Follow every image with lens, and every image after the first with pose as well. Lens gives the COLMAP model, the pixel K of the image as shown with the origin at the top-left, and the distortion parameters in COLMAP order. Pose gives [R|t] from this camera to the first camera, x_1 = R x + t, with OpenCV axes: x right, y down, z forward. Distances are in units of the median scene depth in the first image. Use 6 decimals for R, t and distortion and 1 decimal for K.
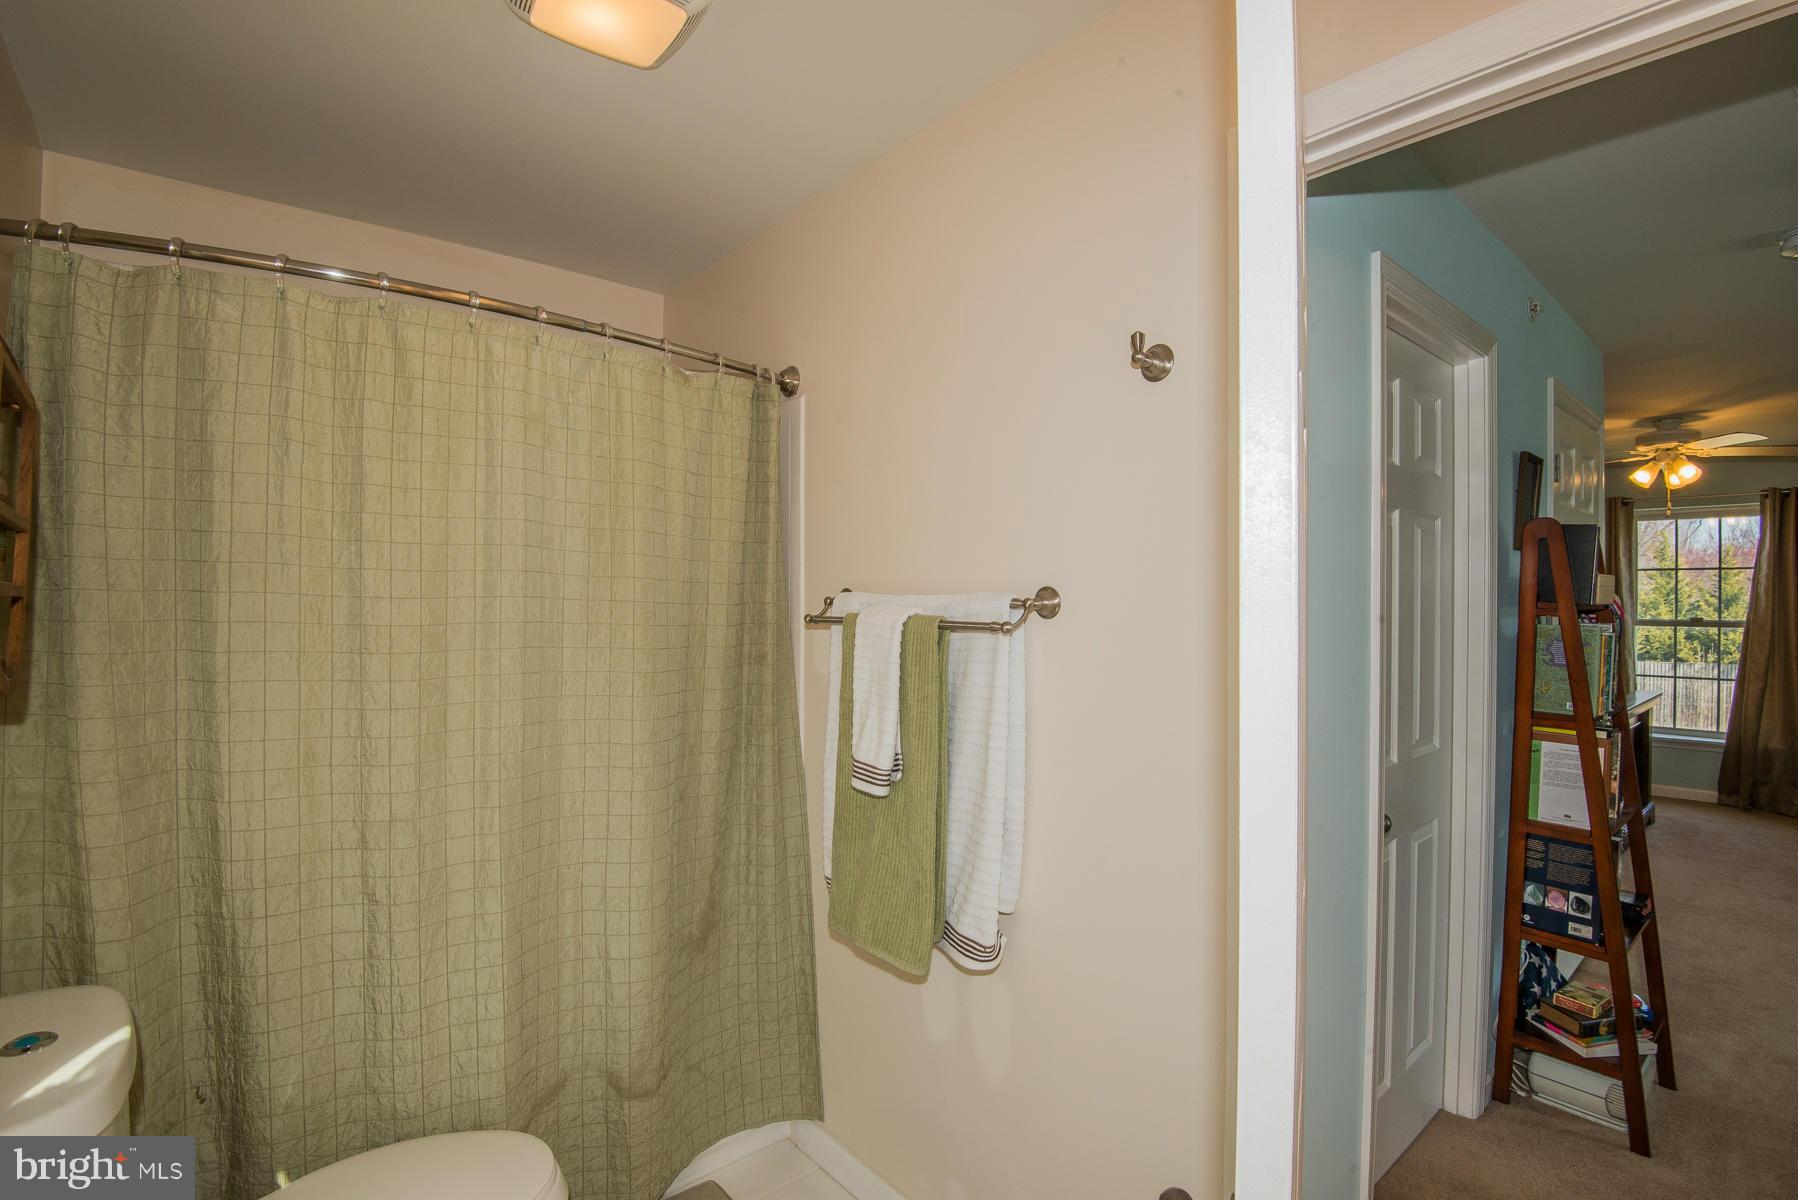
lens RADIAL K [[824.4, 0, 899.0], [0, 824.4, 600.0], [0, 0, 1]] dist [-0.045508, 0.000260]
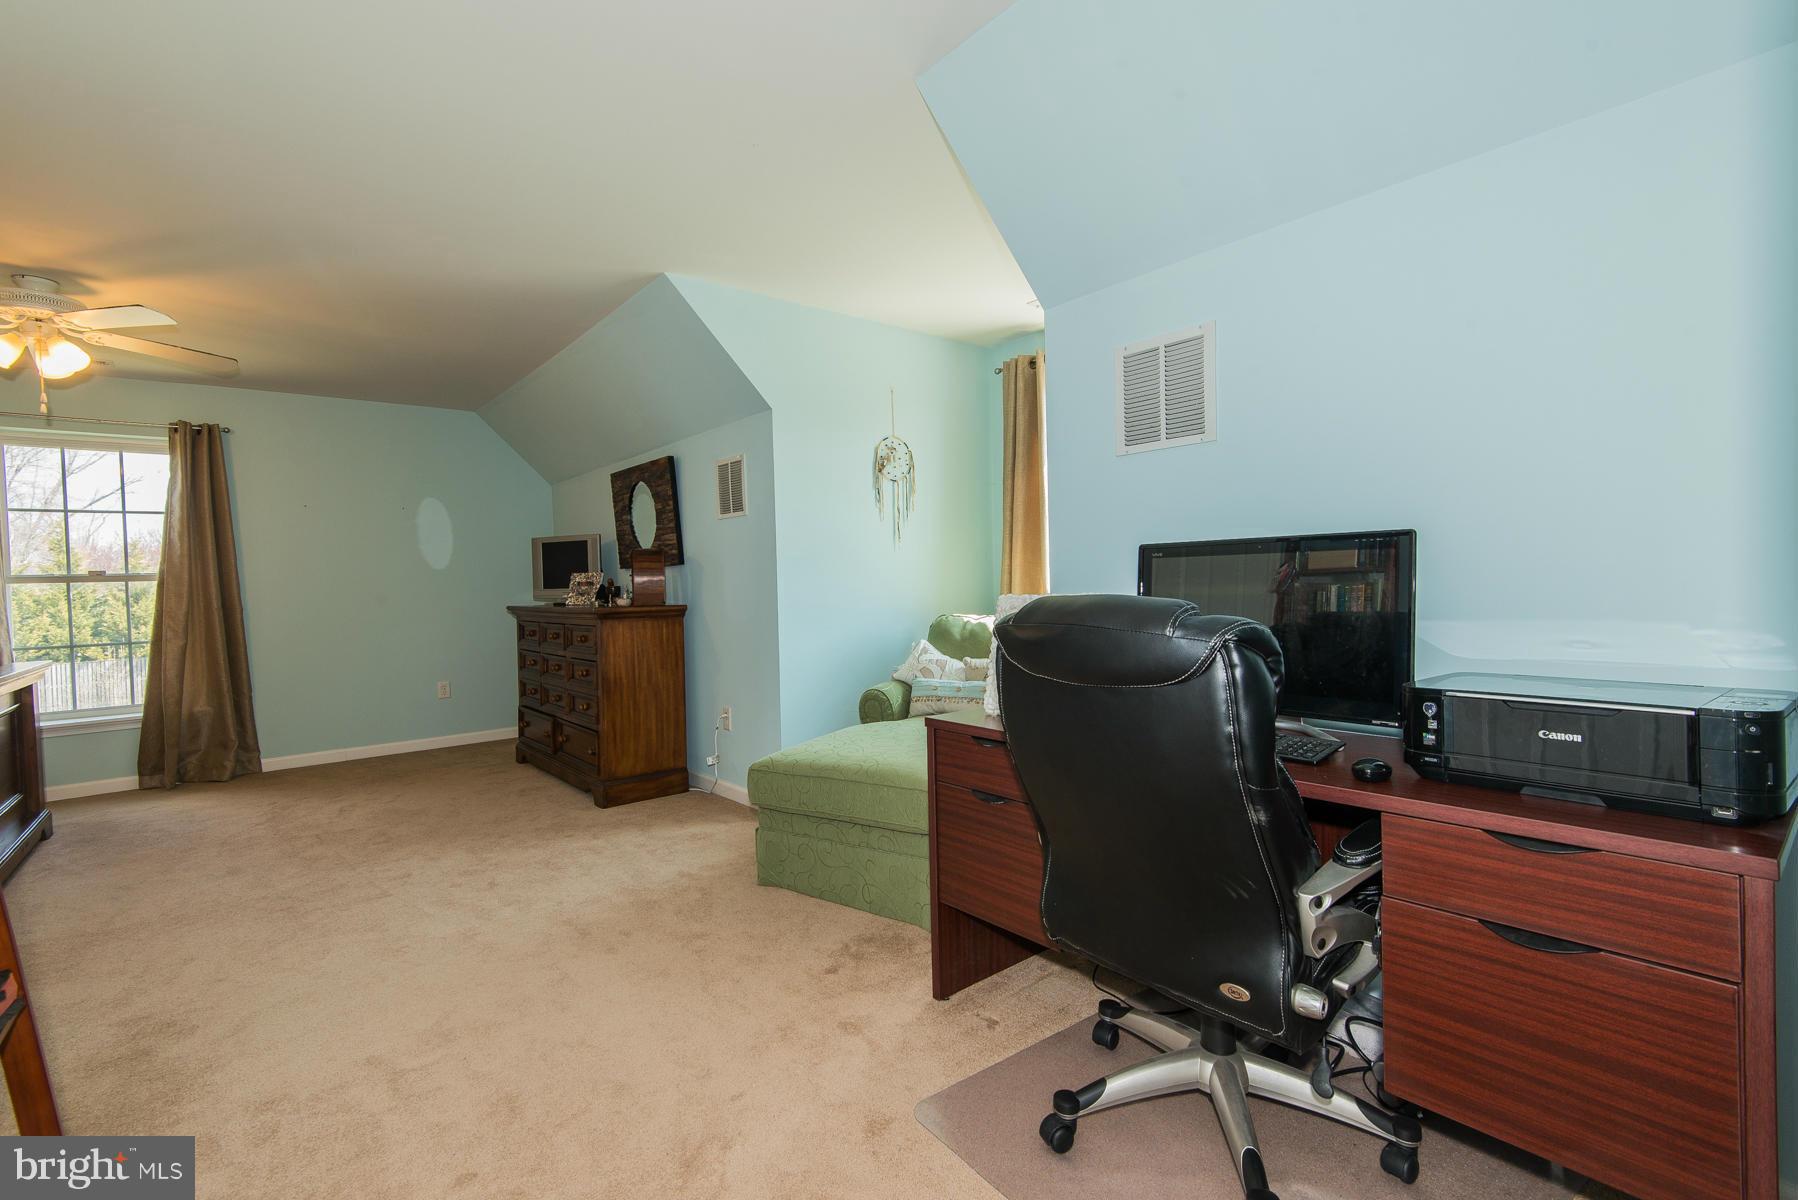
lens RADIAL K [[813.9, 0, 899.0], [0, 813.9, 600.0], [0, 0, 1]] dist [0.003765, 0.000705]
pose [[0.005710, -0.028382, 0.999581, 0.173020], [0.027293, 0.999229, 0.028217, 0.053432], [-0.999611, 0.027121, 0.006480, 0.164661]]
